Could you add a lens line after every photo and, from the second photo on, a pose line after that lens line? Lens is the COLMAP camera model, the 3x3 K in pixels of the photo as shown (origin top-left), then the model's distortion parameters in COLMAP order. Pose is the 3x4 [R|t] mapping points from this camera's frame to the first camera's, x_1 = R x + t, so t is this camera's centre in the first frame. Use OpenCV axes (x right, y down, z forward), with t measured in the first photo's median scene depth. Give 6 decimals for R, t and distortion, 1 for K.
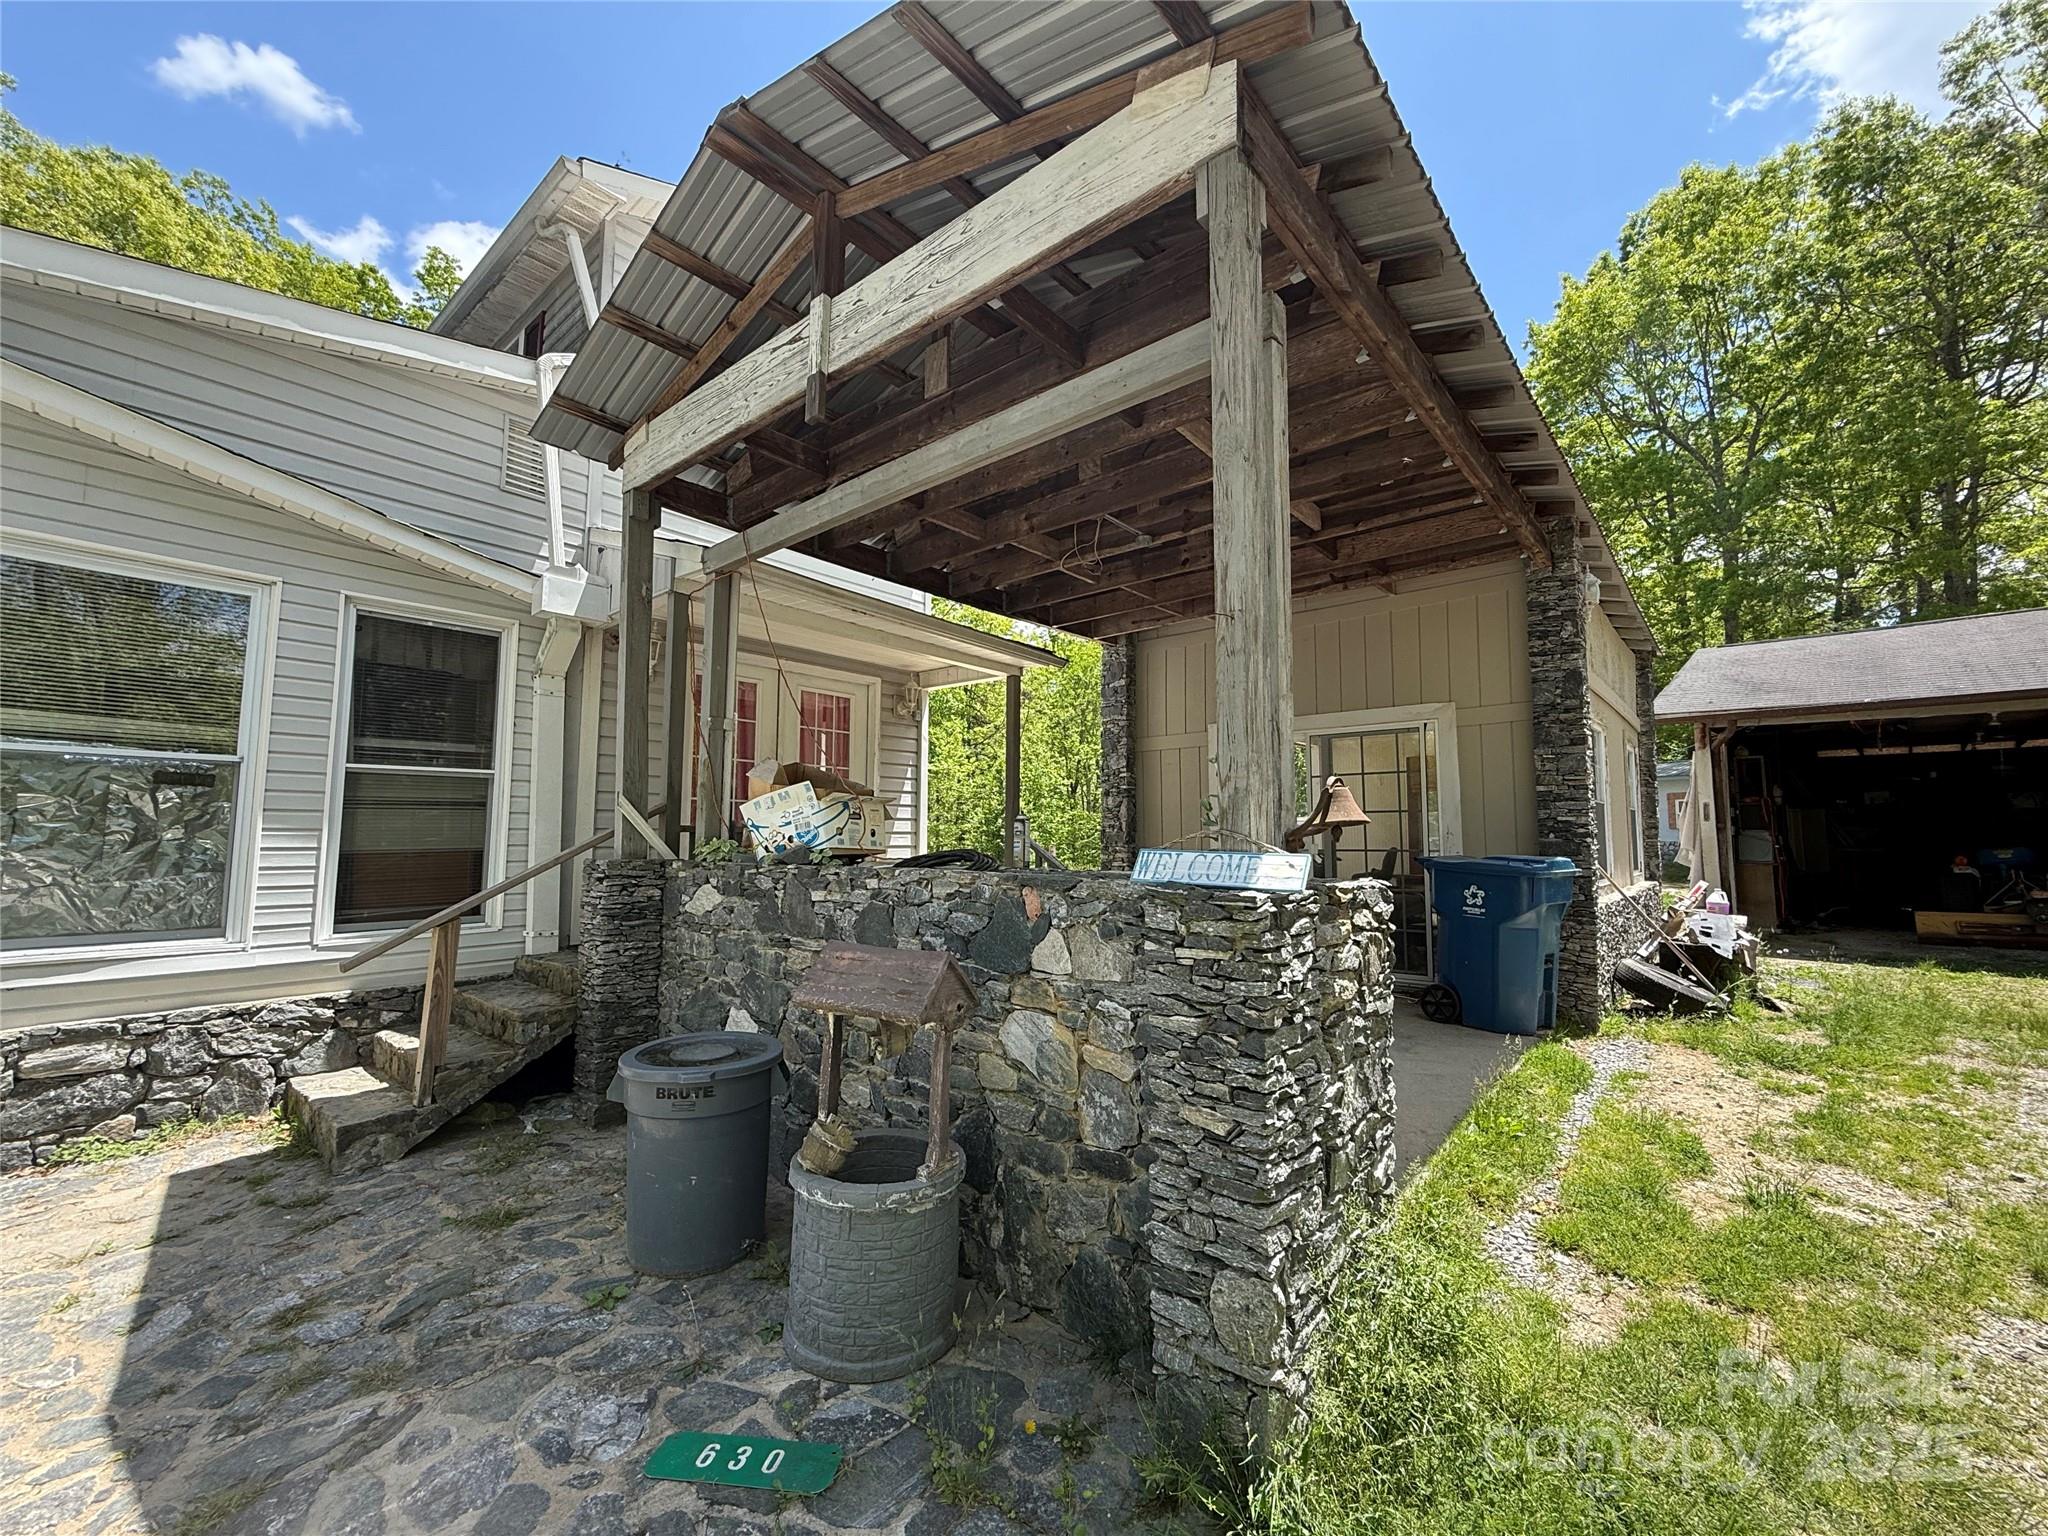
lens RADIAL K [[815.1, 0, 1024.0], [0, 815.1, 768.0], [0, 0, 1]] dist [-0.000040, -0.000224]
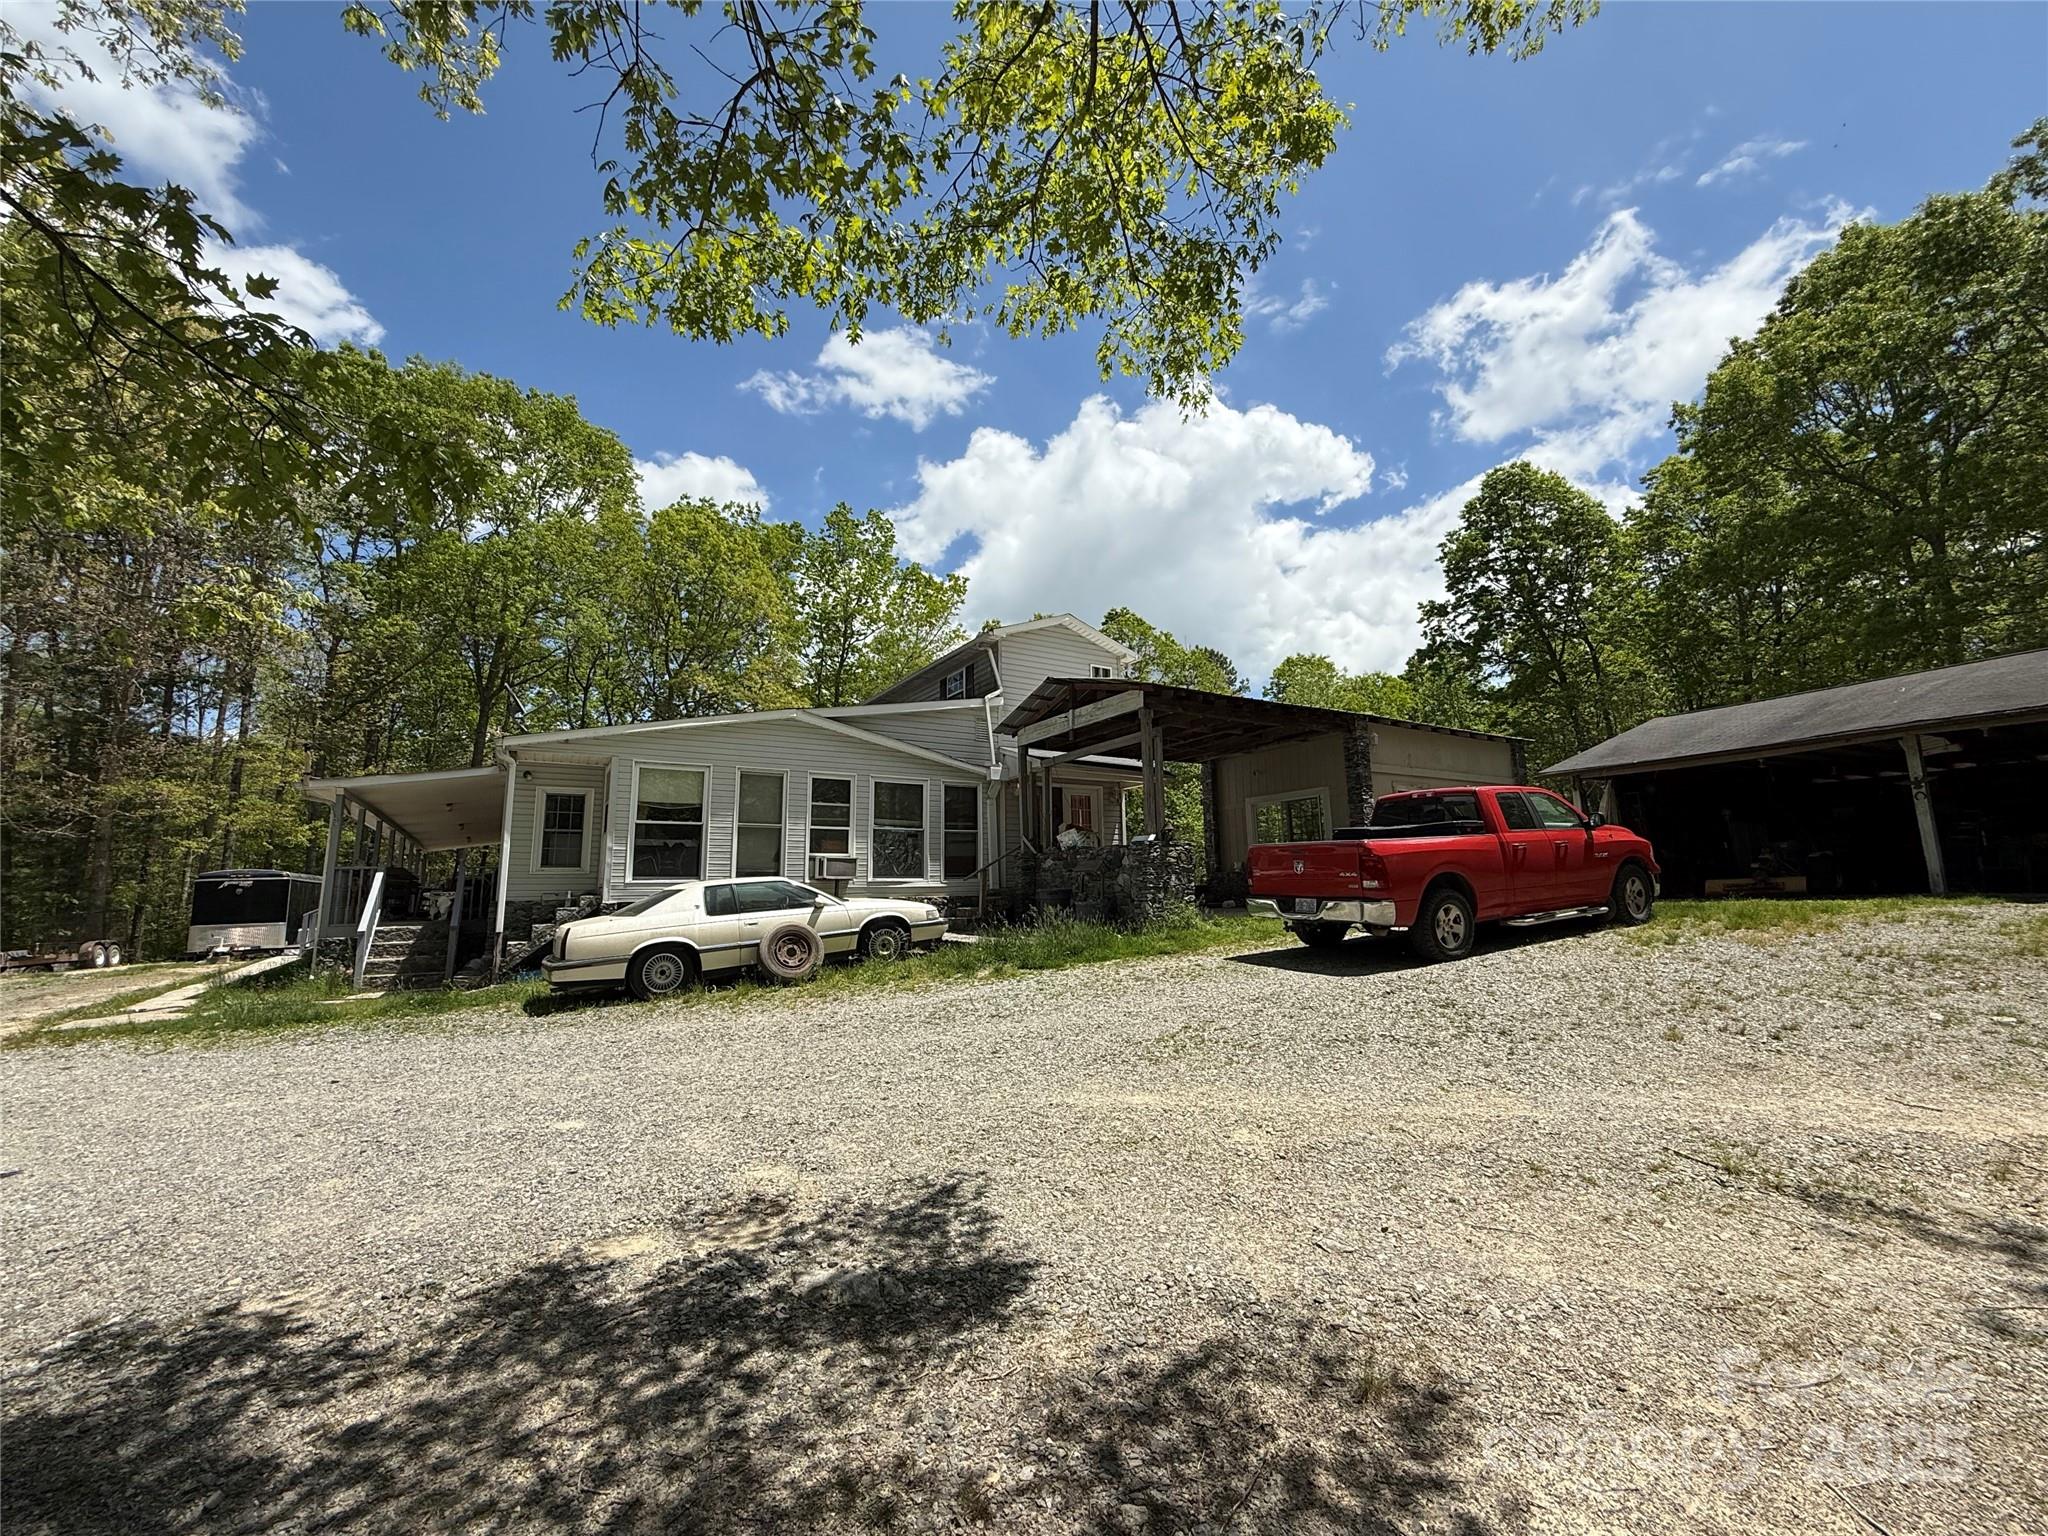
lens RADIAL K [[815.1, 0, 1024.0], [0, 815.1, 768.0], [0, 0, 1]] dist [-0.000040, -0.000224]
pose [[0.943379, -0.072125, -0.323781, 0.551365], [0.048534, 0.995583, -0.080364, 0.023703], [0.328147, 0.060099, 0.942713, -1.930878]]
